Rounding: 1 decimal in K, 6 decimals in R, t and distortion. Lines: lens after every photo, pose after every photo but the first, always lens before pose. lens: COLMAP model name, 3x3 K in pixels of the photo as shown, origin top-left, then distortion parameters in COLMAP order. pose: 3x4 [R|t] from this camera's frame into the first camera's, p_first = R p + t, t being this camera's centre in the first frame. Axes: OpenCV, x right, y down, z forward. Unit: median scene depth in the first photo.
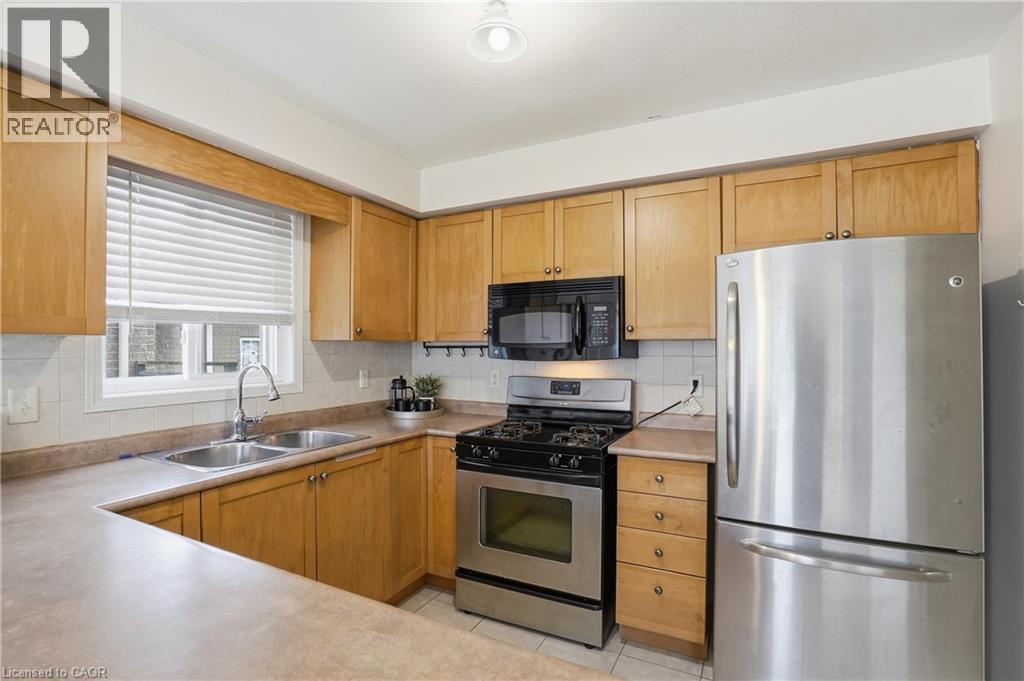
lens RADIAL K [[507.1, 0, 511.3], [0, 507.1, 349.6], [0, 0, 1]] dist [-0.016293, 0.001590]
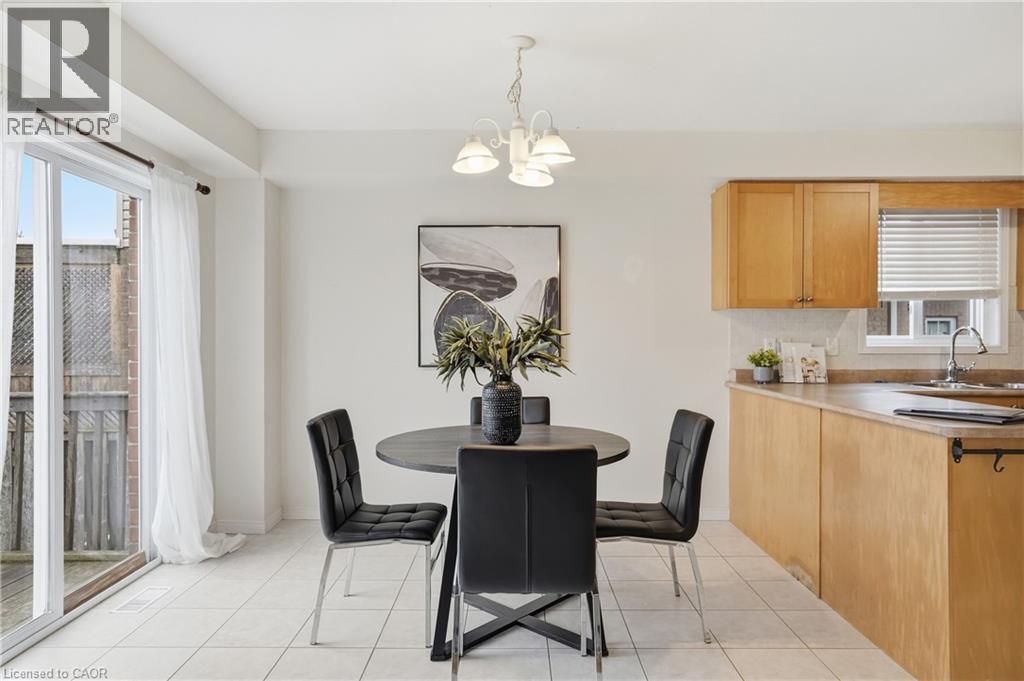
lens RADIAL K [[610.5, 0, 505.0], [0, 610.5, 336.3], [0, 0, 1]] dist [-0.008998, 0.005069]
pose [[0.460567, 0.006471, -0.887601, 0.367630], [-0.002850, 0.999979, 0.005812, 0.044089], [0.887620, -0.000147, 0.460576, -0.836274]]
